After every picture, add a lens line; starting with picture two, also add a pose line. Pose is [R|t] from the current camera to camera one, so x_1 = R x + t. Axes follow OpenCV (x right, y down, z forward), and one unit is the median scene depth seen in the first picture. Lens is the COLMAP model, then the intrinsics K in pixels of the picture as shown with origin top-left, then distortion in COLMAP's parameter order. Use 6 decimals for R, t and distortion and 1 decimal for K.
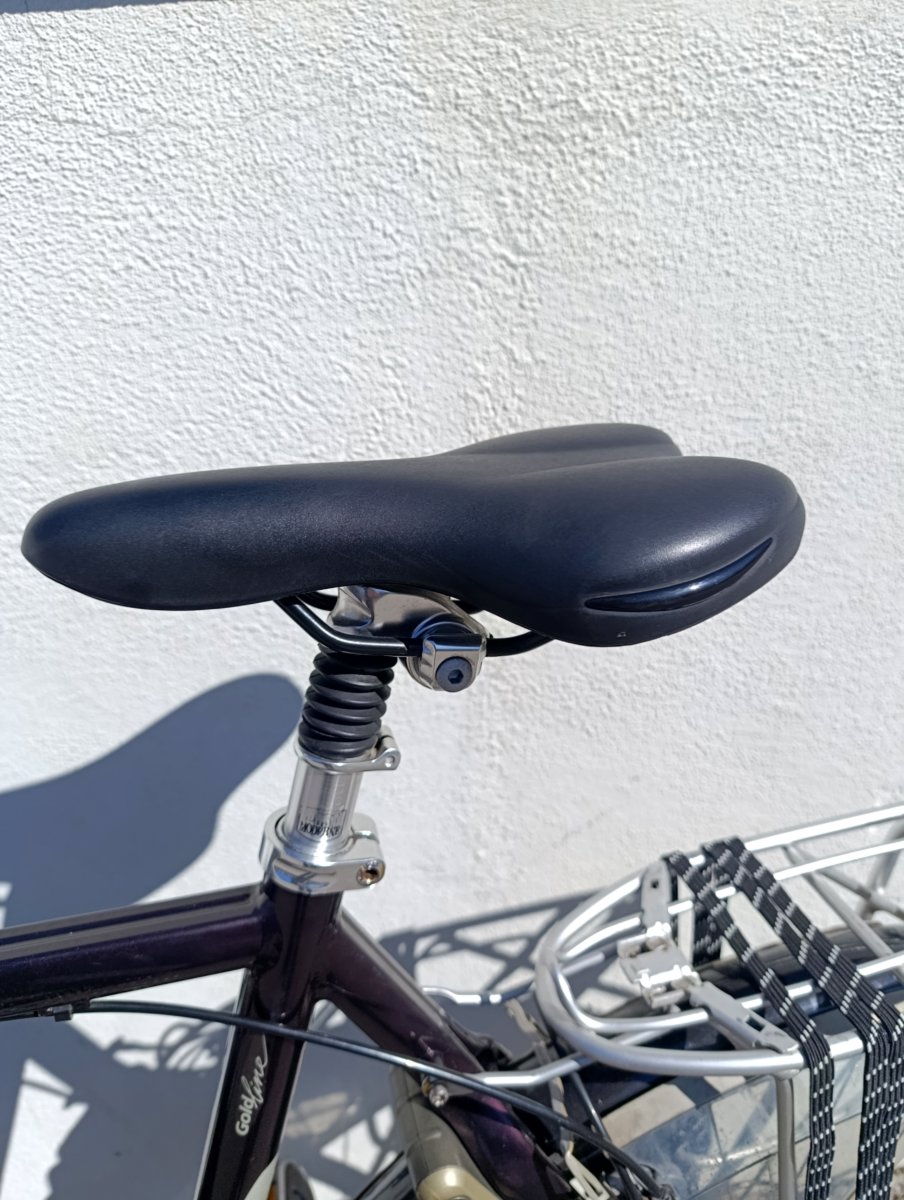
lens RADIAL K [[858.5, 0, 454.8], [0, 858.5, 607.3], [0, 0, 1]] dist [-0.003144, -0.004551]
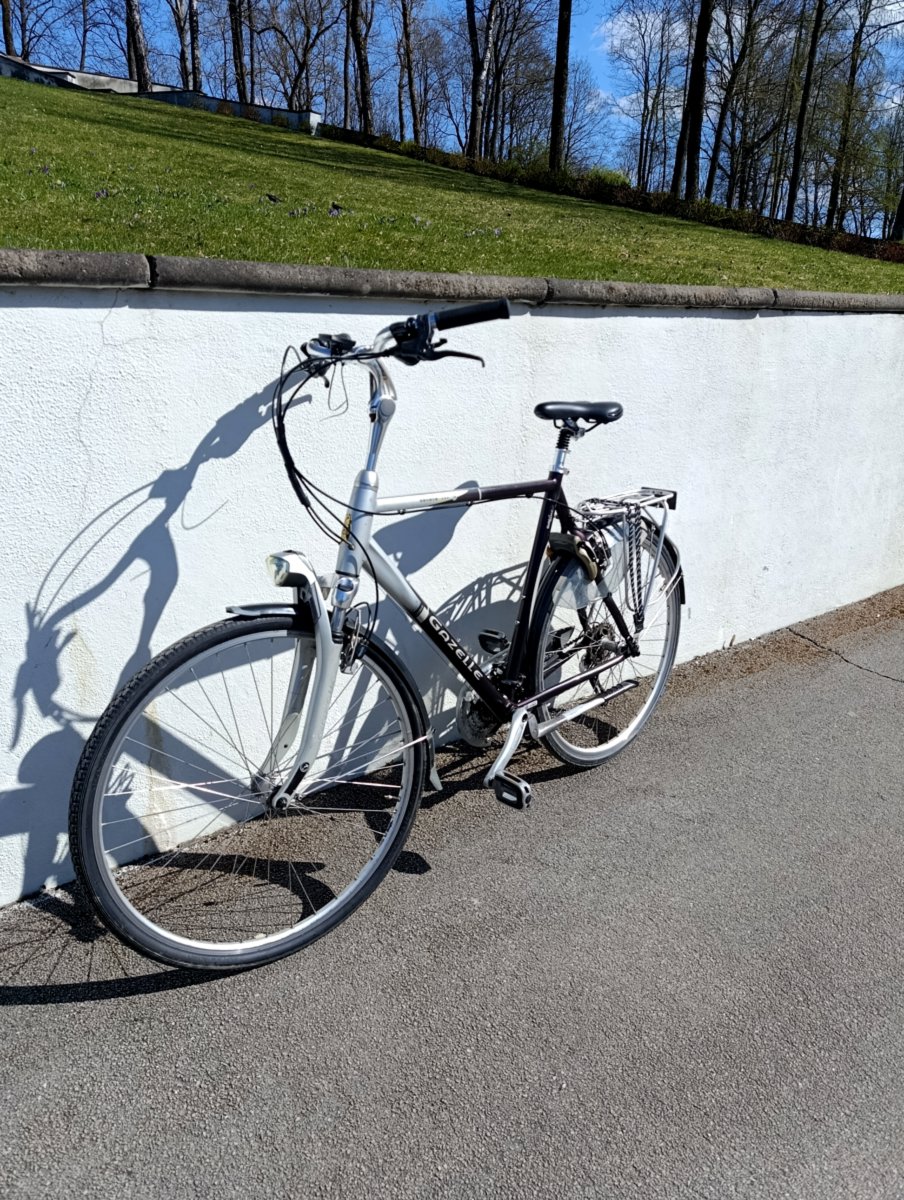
lens RADIAL K [[858.5, 0, 454.8], [0, 858.5, 607.3], [0, 0, 1]] dist [-0.003144, -0.004551]
pose [[0.858376, -0.098968, 0.503384, -2.507679], [0.157684, 0.984614, -0.075304, 1.011024], [-0.488186, 0.144015, 0.860775, -2.325644]]
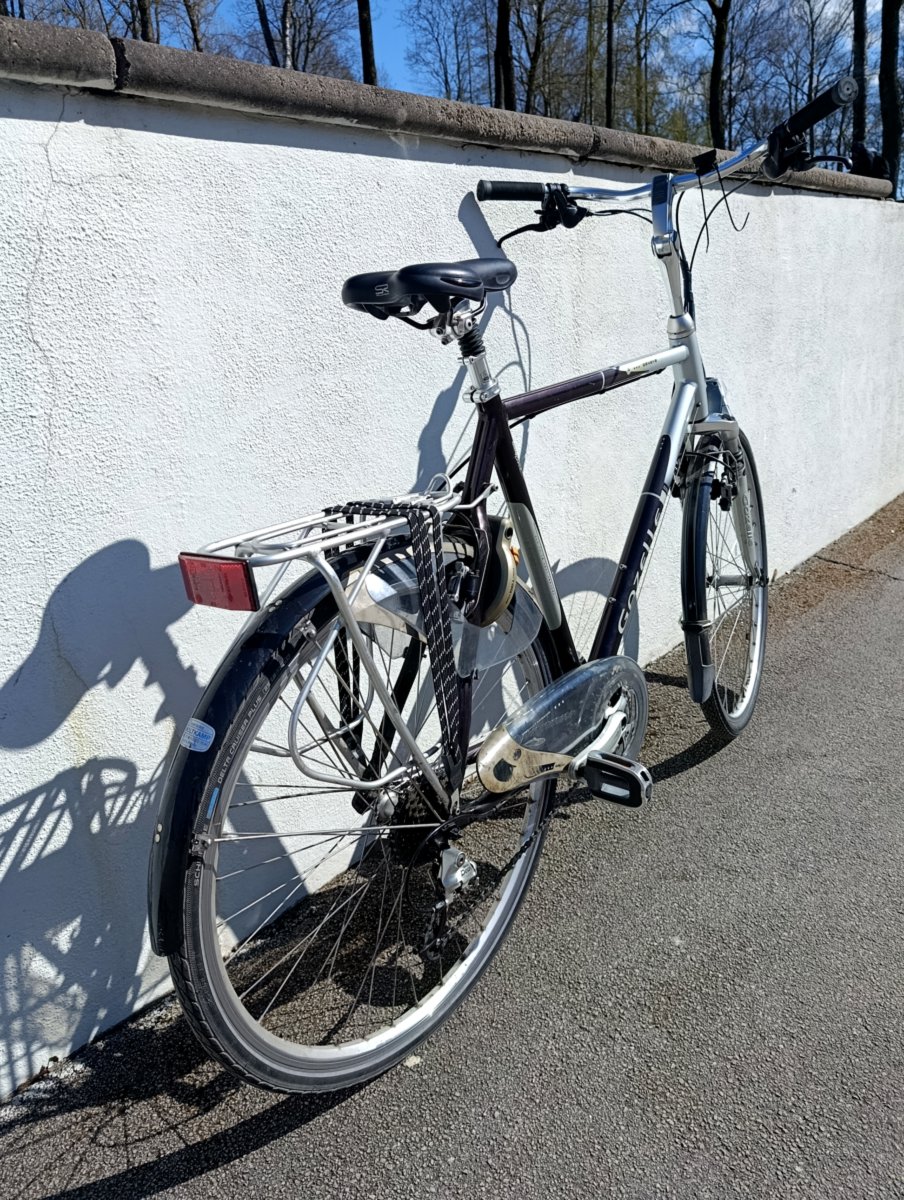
lens RADIAL K [[858.5, 0, 454.8], [0, 858.5, 607.3], [0, 0, 1]] dist [-0.003144, -0.004551]
pose [[0.750665, -0.214094, 0.625033, -2.675348], [0.314881, 0.947618, -0.053582, 0.947662], [-0.580821, 0.237033, 0.778757, -1.013724]]
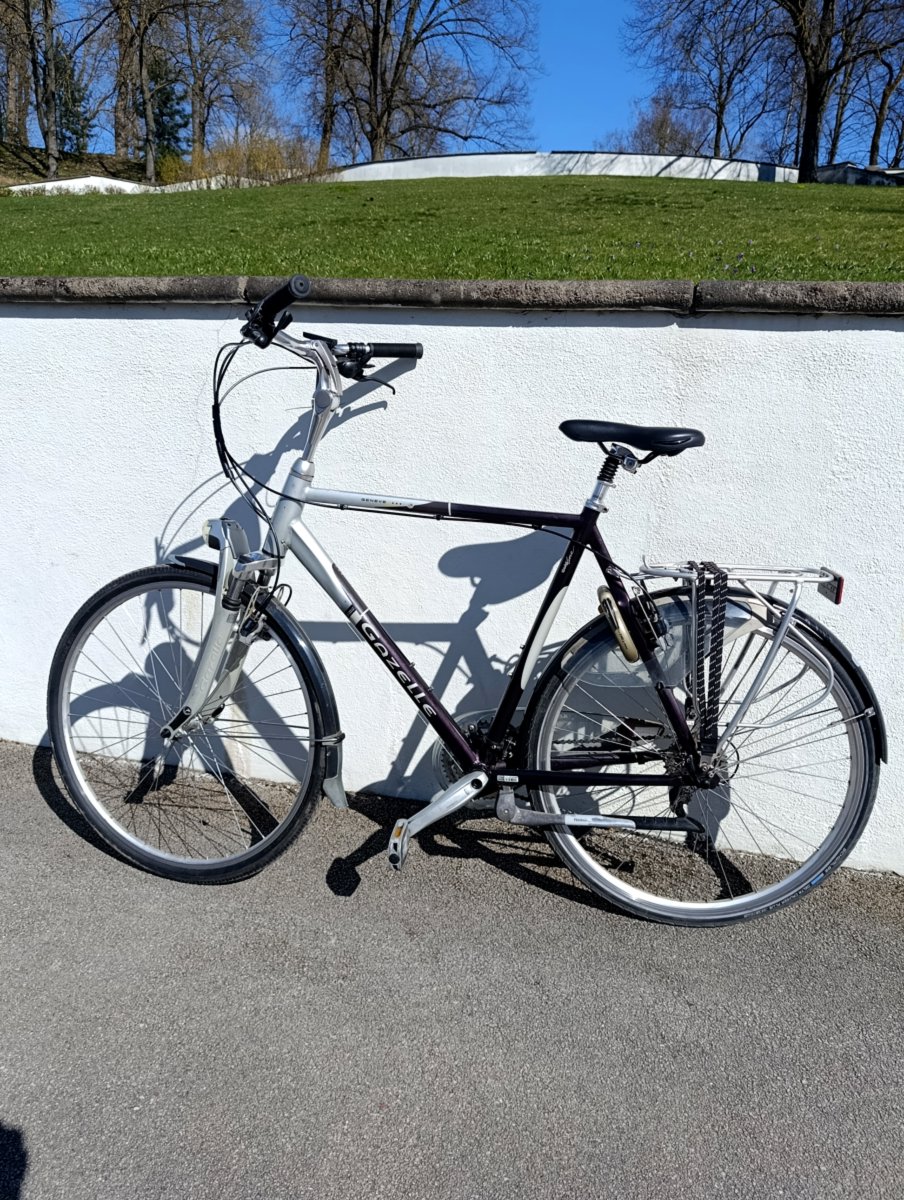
lens RADIAL K [[842.8, 0, 452.0], [0, 842.8, 600.0], [0, 0, 1]] dist [0.010345, -0.000790]
pose [[0.929741, 0.170675, -0.326270, 0.466842], [-0.228298, 0.962413, -0.147110, 1.086865], [0.288899, 0.211261, 0.933759, -2.258259]]
